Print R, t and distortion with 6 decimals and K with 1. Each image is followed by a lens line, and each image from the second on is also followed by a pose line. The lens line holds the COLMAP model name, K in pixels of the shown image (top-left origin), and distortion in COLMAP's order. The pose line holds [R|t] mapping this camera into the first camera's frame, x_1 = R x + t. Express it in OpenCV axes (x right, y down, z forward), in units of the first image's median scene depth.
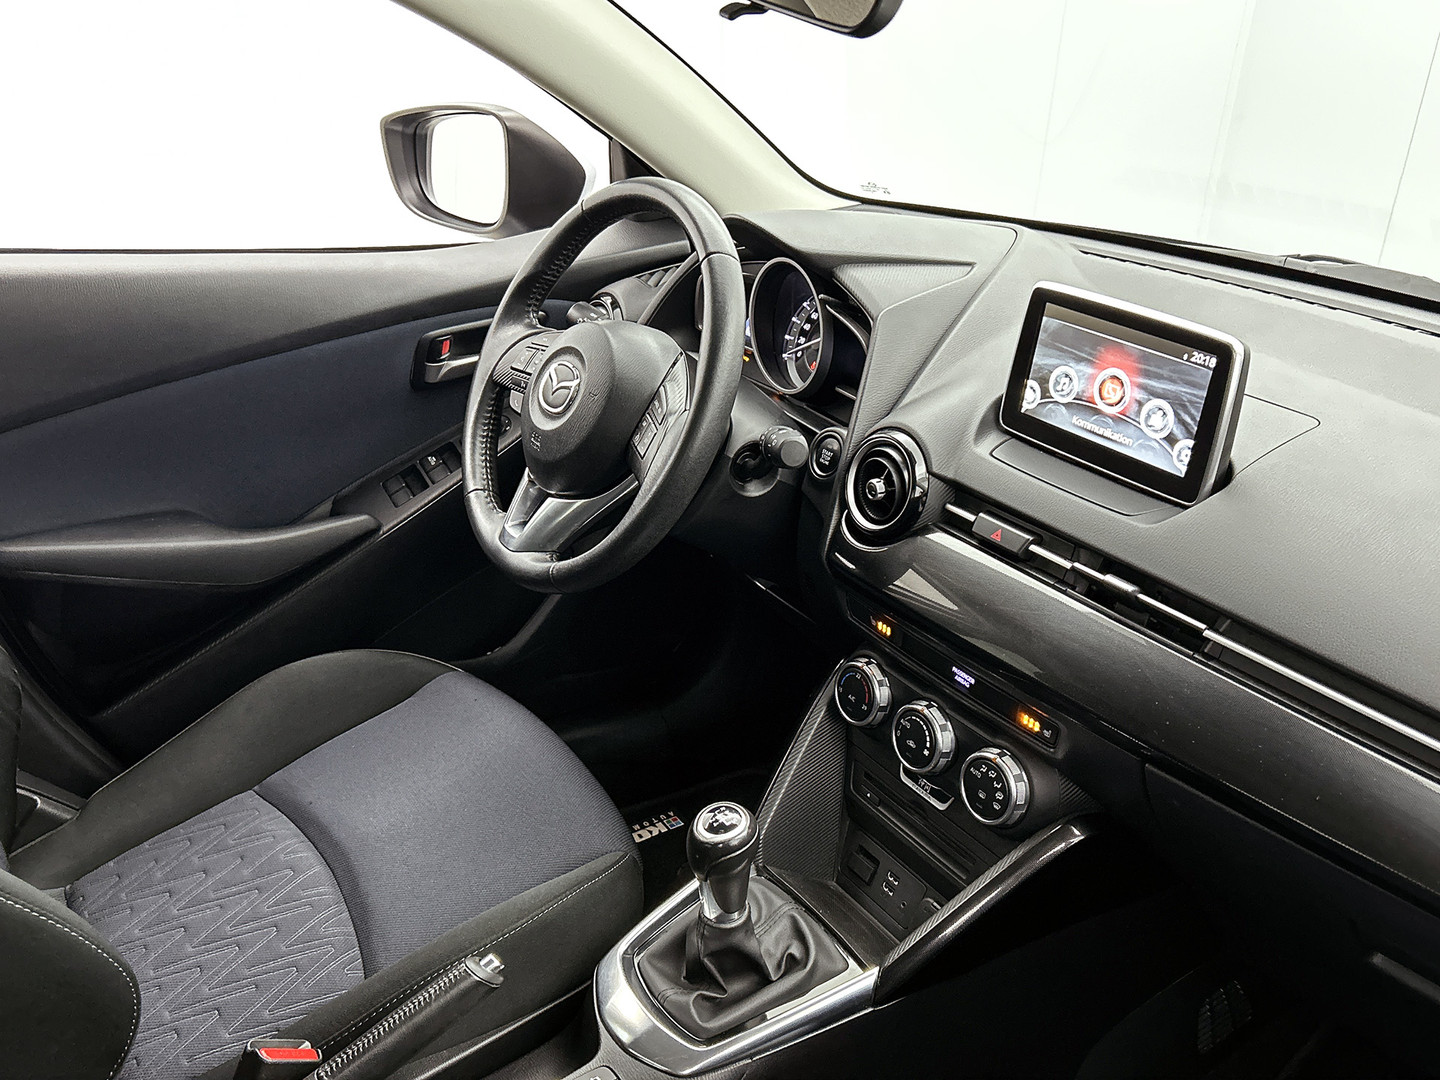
lens RADIAL K [[1299.3, 0, 720.0], [0, 1299.3, 540.0], [0, 0, 1]] dist [0.021964, 0.005806]
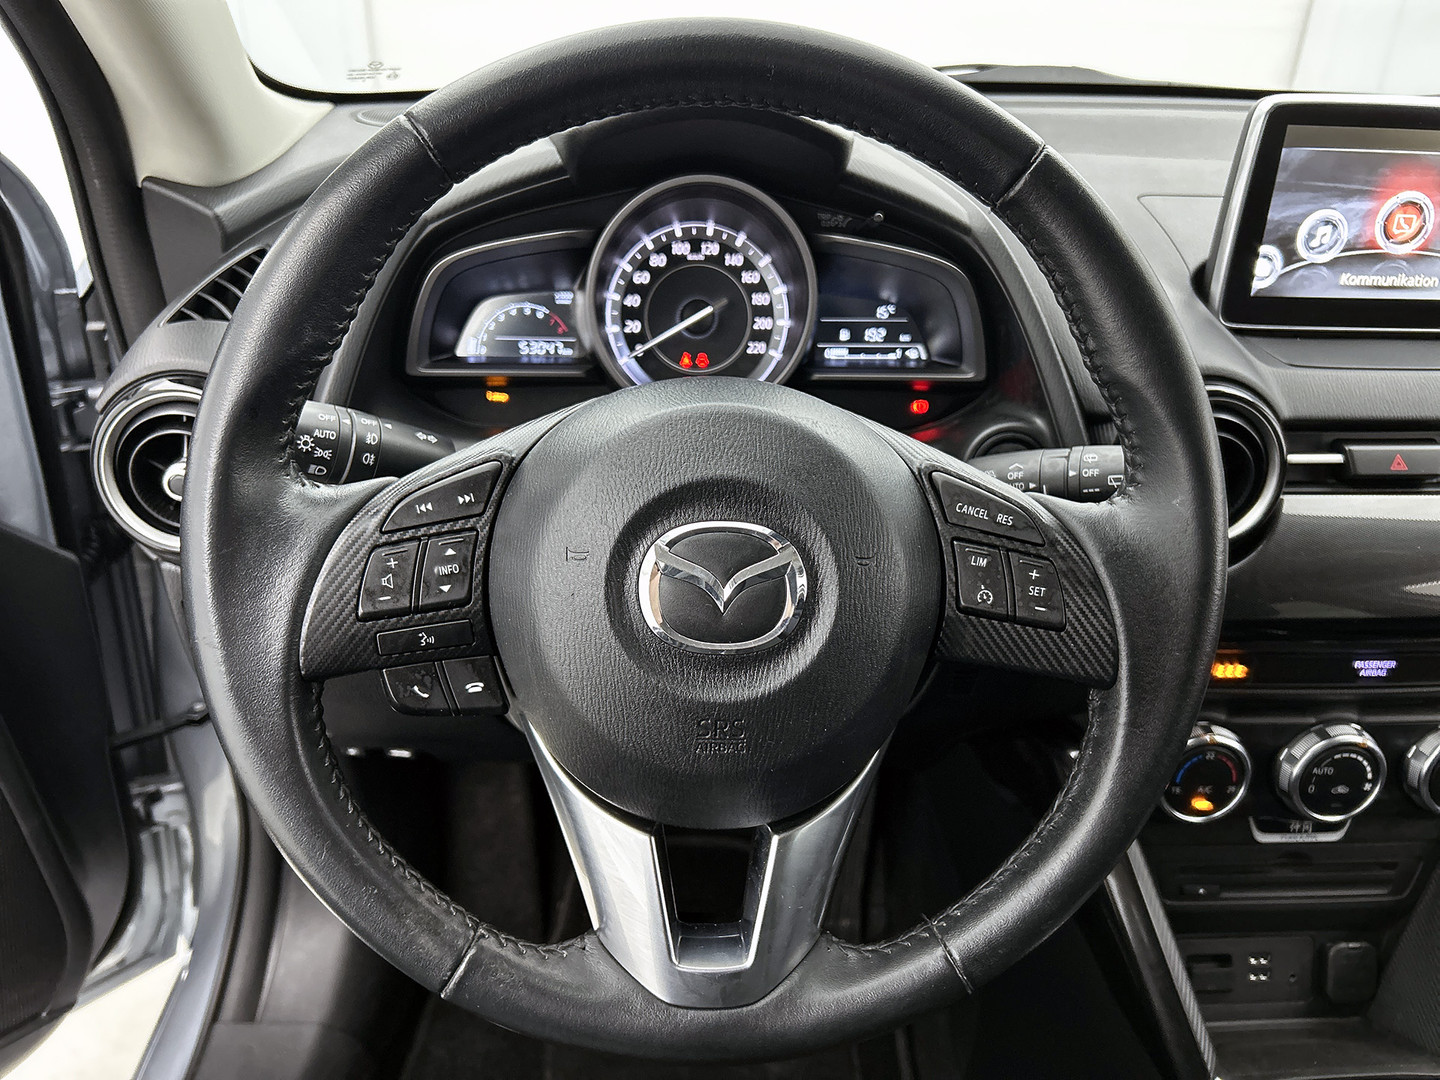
lens RADIAL K [[1097.4, 0, 720.0], [0, 1097.4, 540.0], [0, 0, 1]] dist [0.042339, -0.072463]
pose [[0.507754, -0.438873, 0.741334, -0.426179], [0.352622, 0.891002, 0.285959, -0.264559], [-0.786030, 0.116214, 0.607166, 0.932260]]
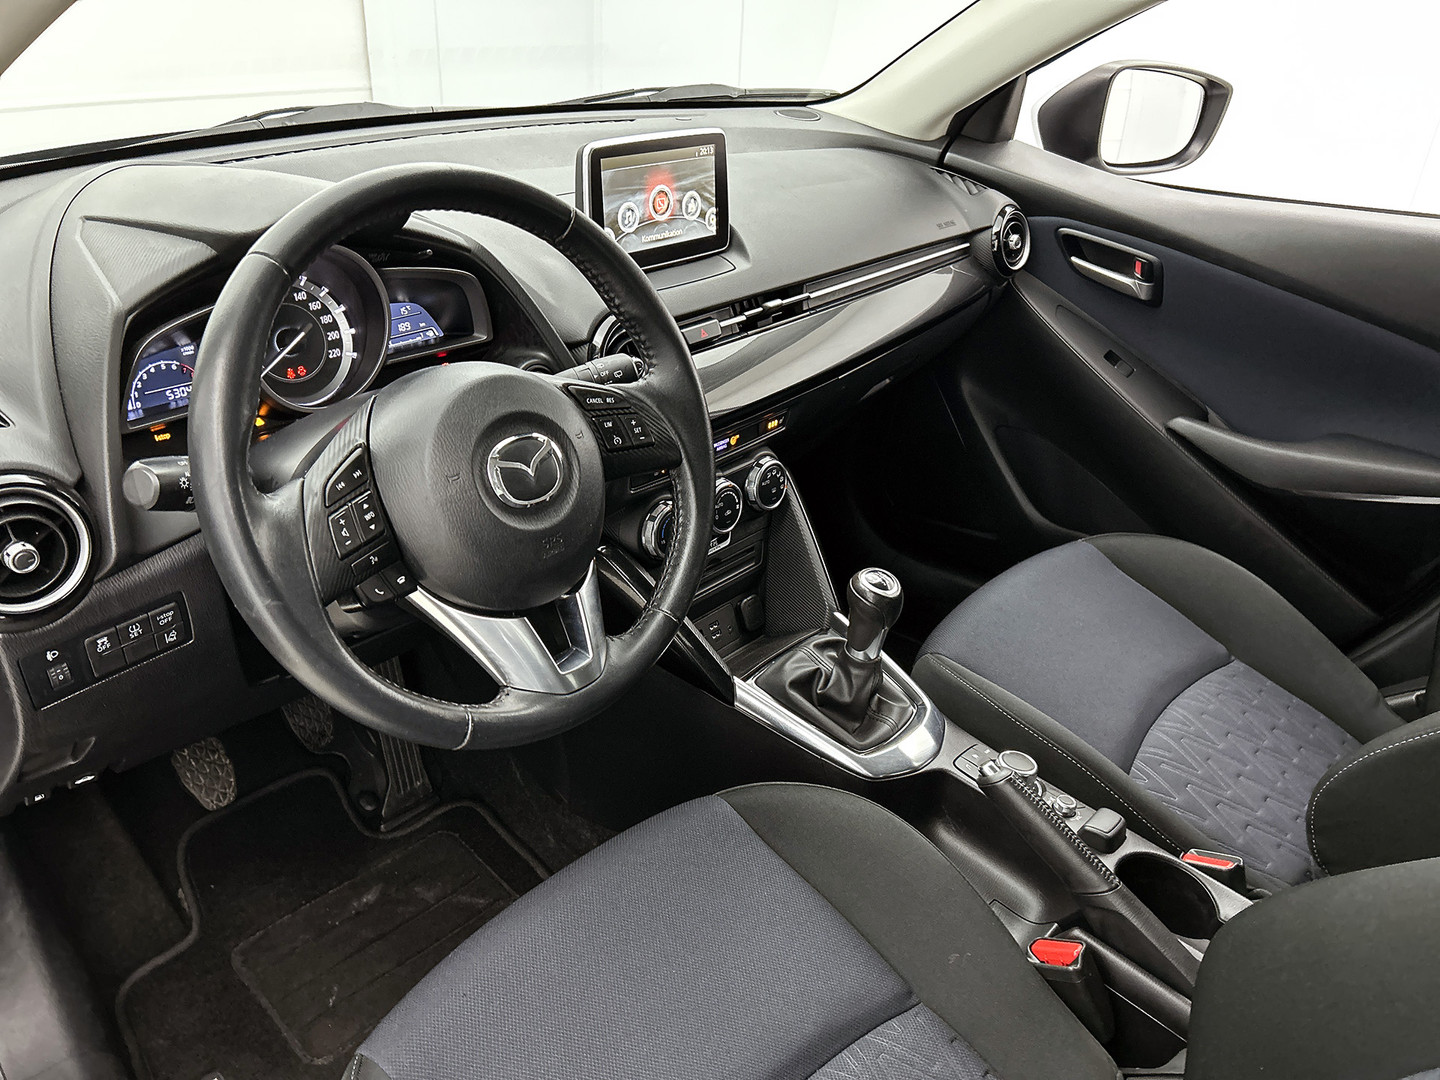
lens RADIAL K [[1081.4, 0, 720.0], [0, 1081.4, 540.0], [0, 0, 1]] dist [0.001956, -0.004350]
pose [[-0.244239, -0.529757, 0.812222, -0.774094], [0.338512, 0.738320, 0.583347, -0.474574], [-0.908712, 0.417423, -0.000997, 1.072825]]
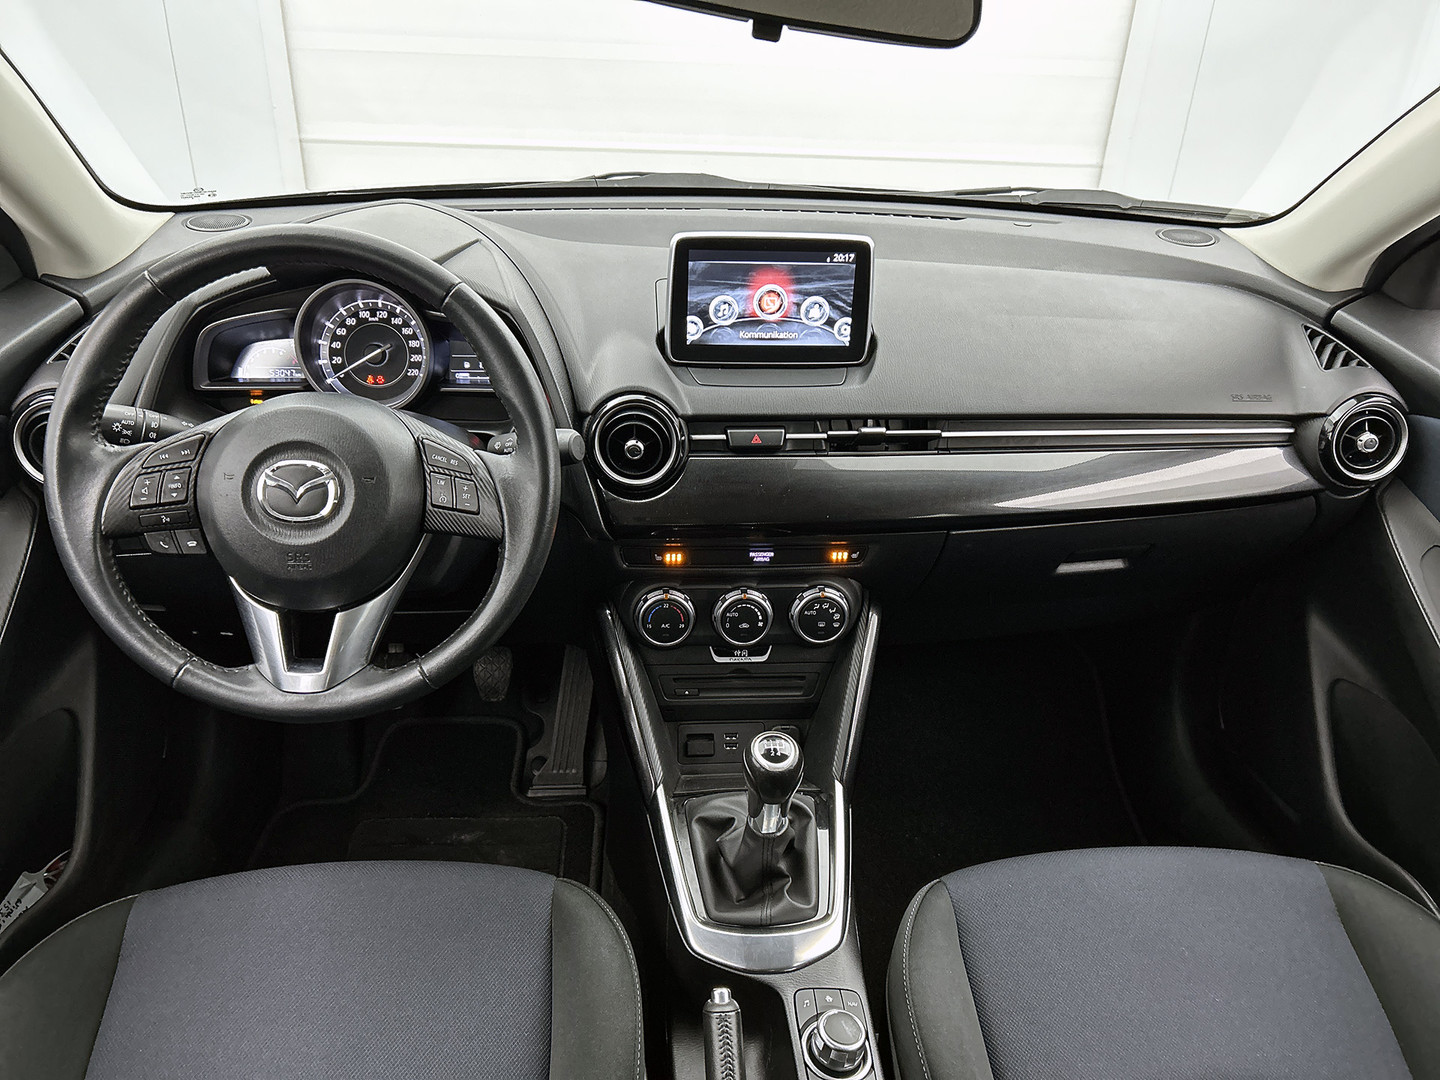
lens RADIAL K [[1097.4, 0, 720.0], [0, 1097.4, 540.0], [0, 0, 1]] dist [0.042339, -0.072463]
pose [[0.483474, -0.443455, 0.754719, -0.642036], [0.349989, 0.888197, 0.297681, -0.243834], [-0.802347, 0.120223, 0.584625, 0.423586]]
